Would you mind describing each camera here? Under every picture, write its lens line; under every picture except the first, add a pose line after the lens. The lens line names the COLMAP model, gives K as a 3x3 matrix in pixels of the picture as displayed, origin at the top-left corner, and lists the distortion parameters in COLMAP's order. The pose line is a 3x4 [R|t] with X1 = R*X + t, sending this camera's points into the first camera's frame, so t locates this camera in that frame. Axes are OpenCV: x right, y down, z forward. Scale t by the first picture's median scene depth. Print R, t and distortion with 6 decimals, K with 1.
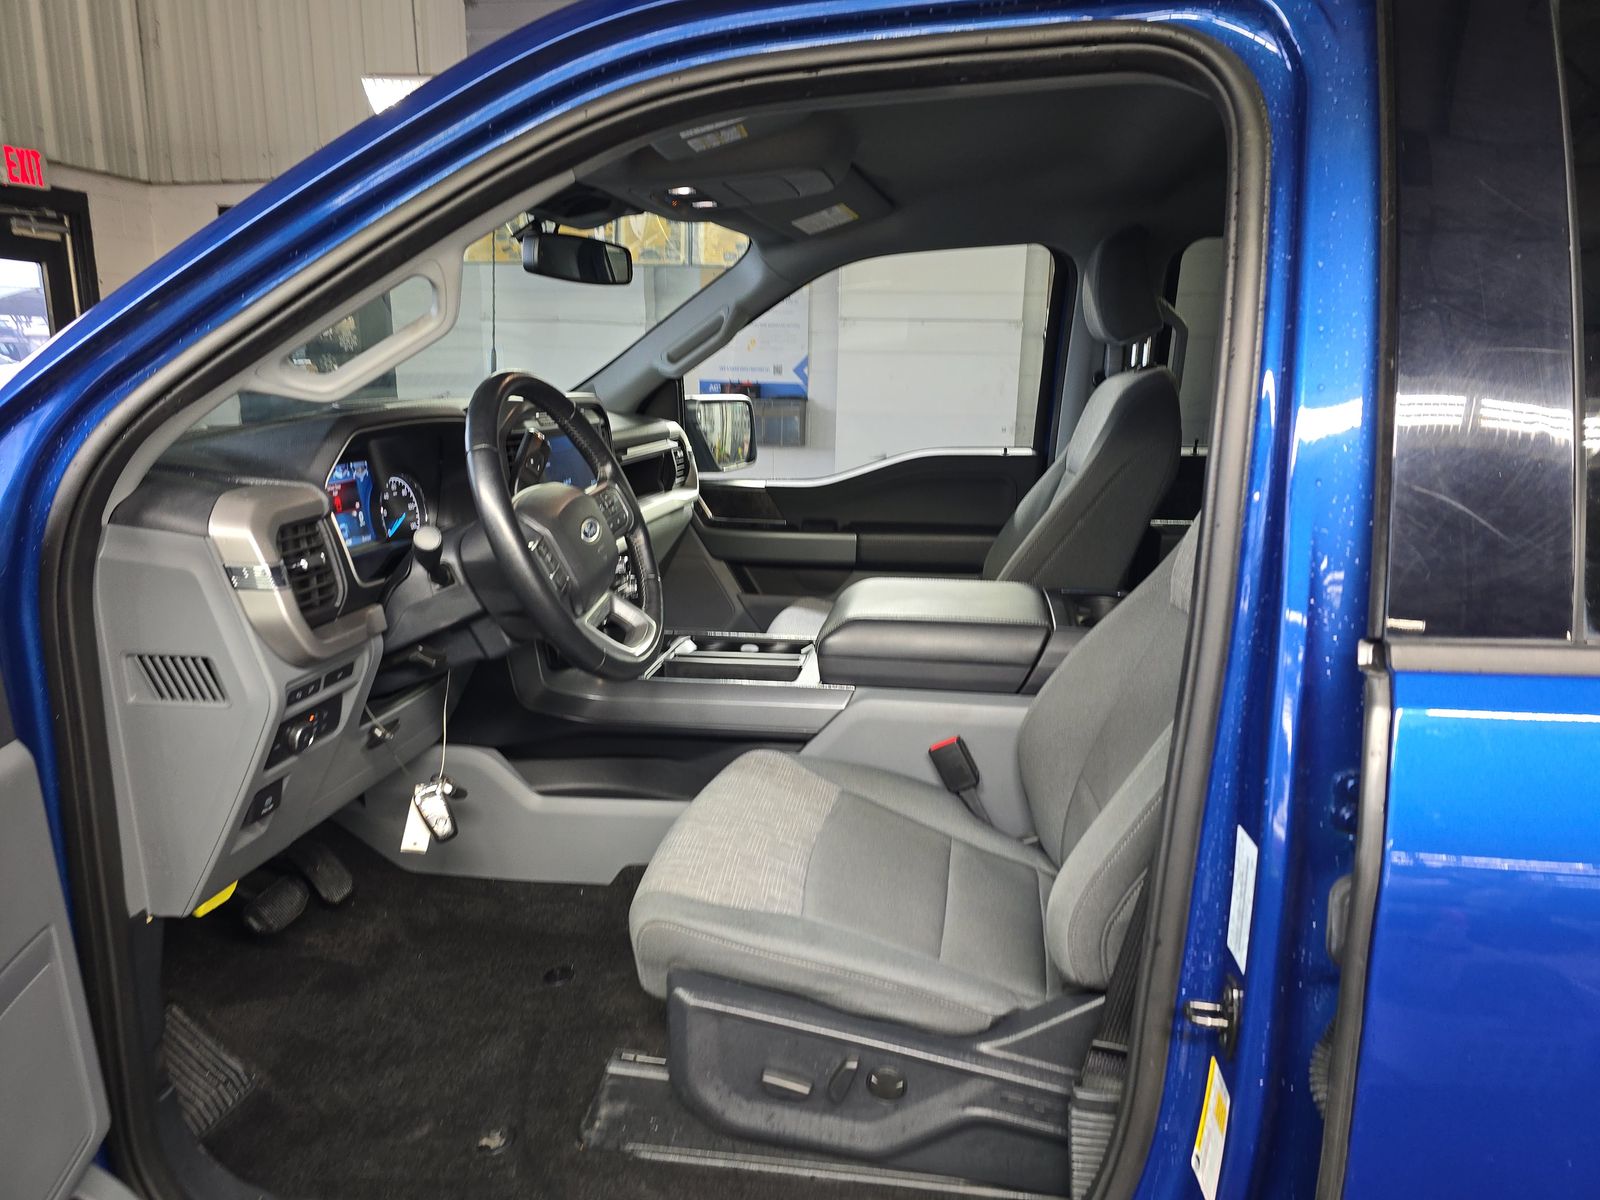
lens RADIAL K [[1080.3, 0, 803.4], [0, 1080.3, 600.2], [0, 0, 1]] dist [0.056592, -0.053731]
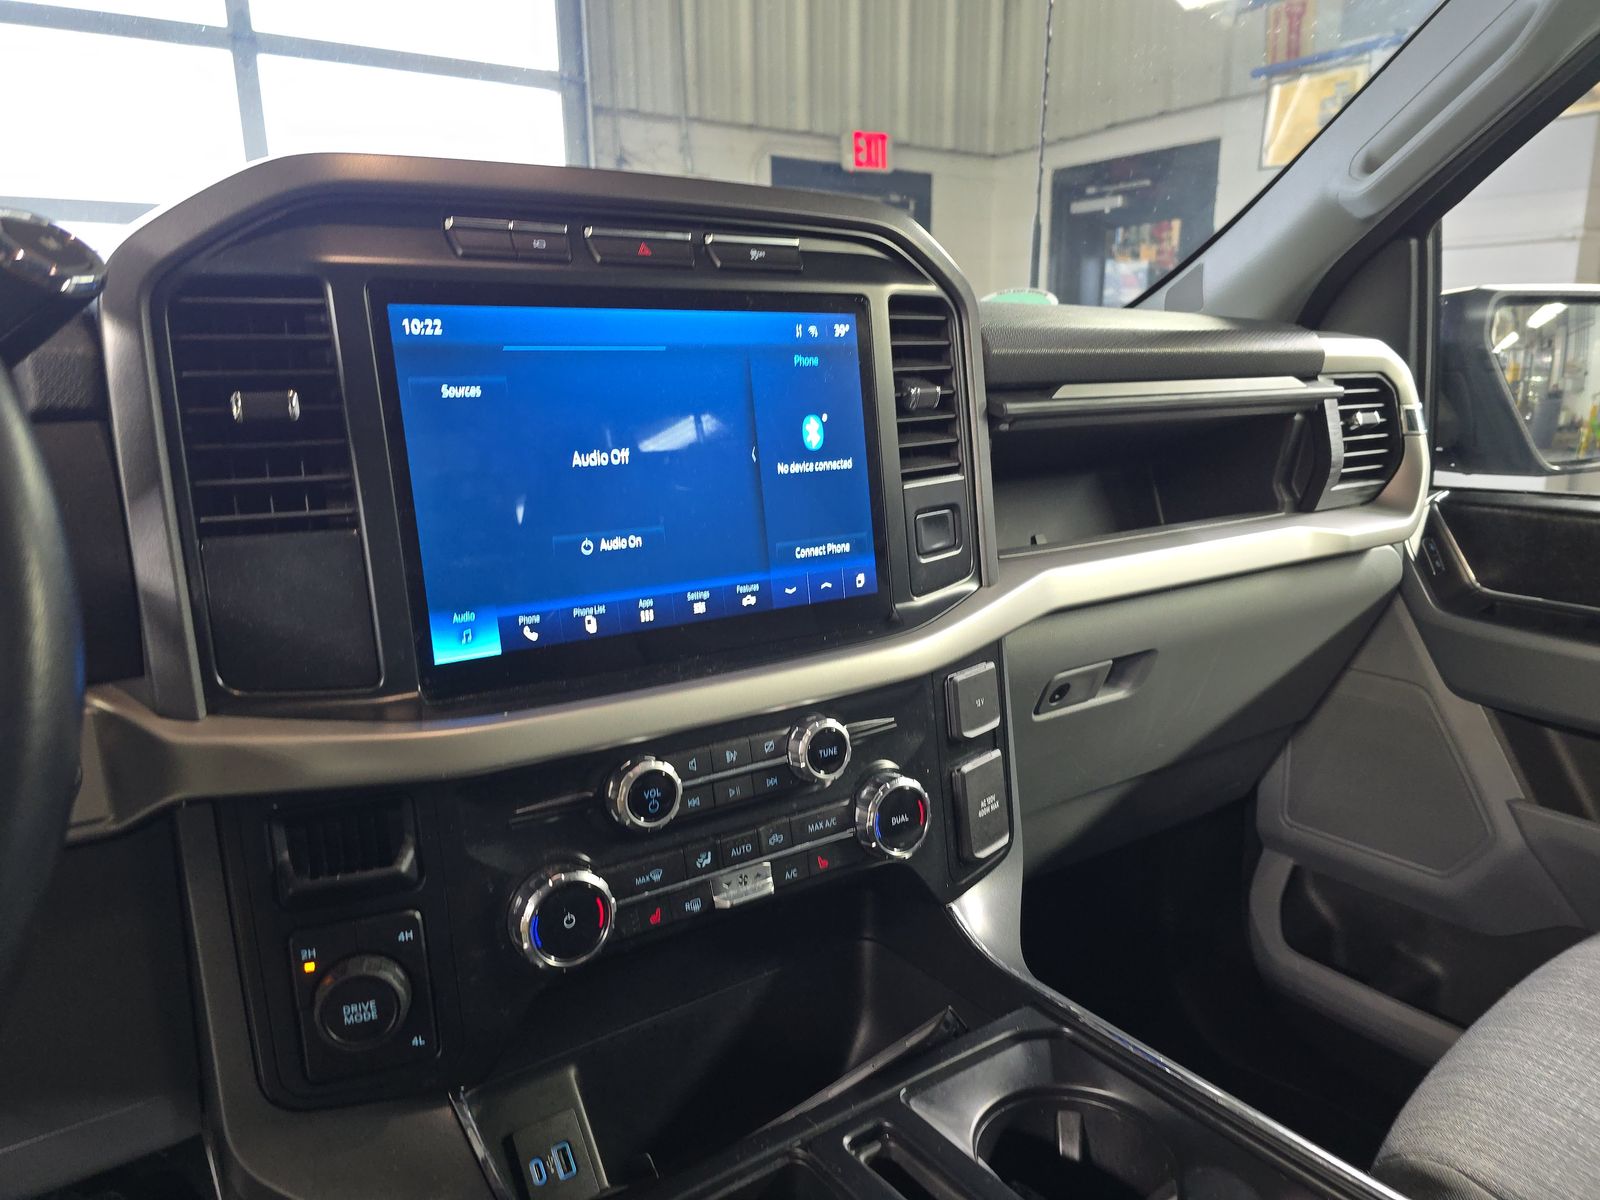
lens RADIAL K [[1078.2, 0, 796.3], [0, 1078.2, 603.9], [0, 0, 1]] dist [0.094921, -0.127450]
pose [[0.694538, 0.132687, -0.707115, 0.026878], [-0.130585, 0.989770, 0.057465, -0.061295], [0.707506, 0.052427, 0.704760, 0.543272]]
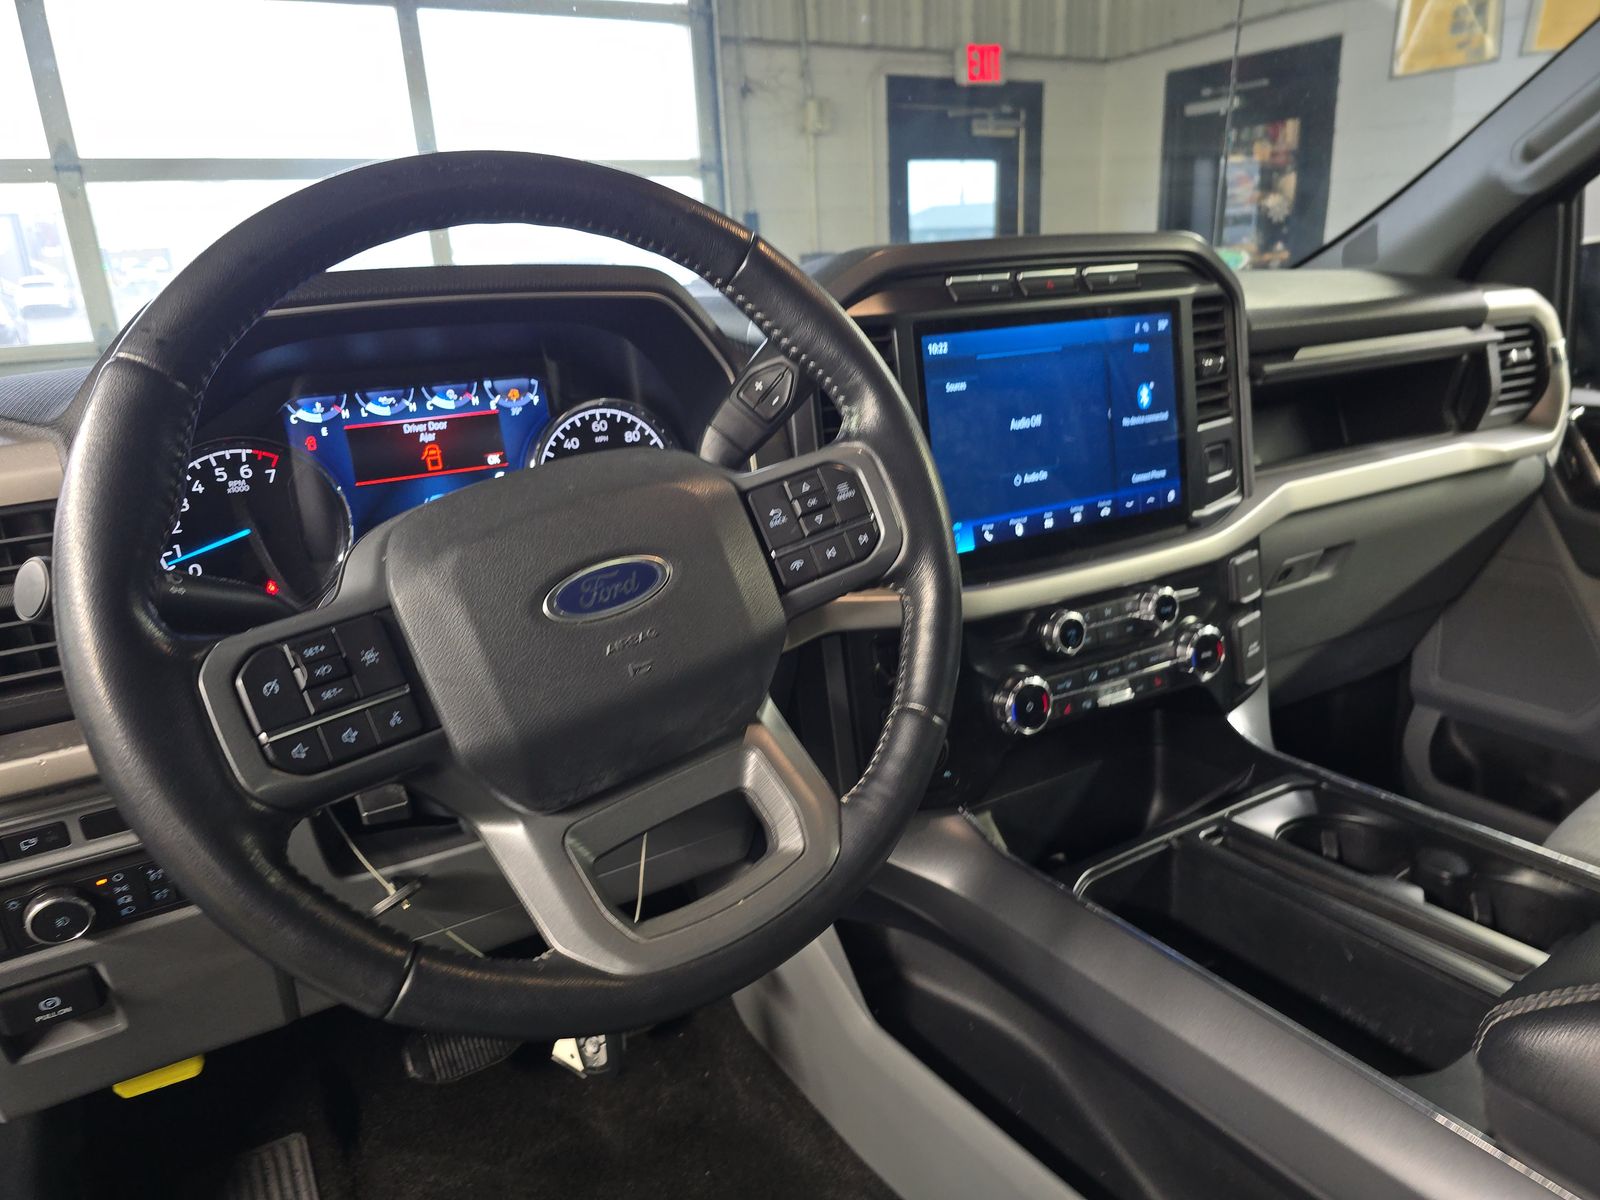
lens RADIAL K [[1080.3, 0, 803.4], [0, 1080.3, 600.2], [0, 0, 1]] dist [0.056592, -0.053731]
pose [[0.648162, 0.176020, -0.740880, 0.056368], [-0.104802, 0.984280, 0.142161, -0.059007], [0.754256, -0.014498, 0.656420, 0.402151]]
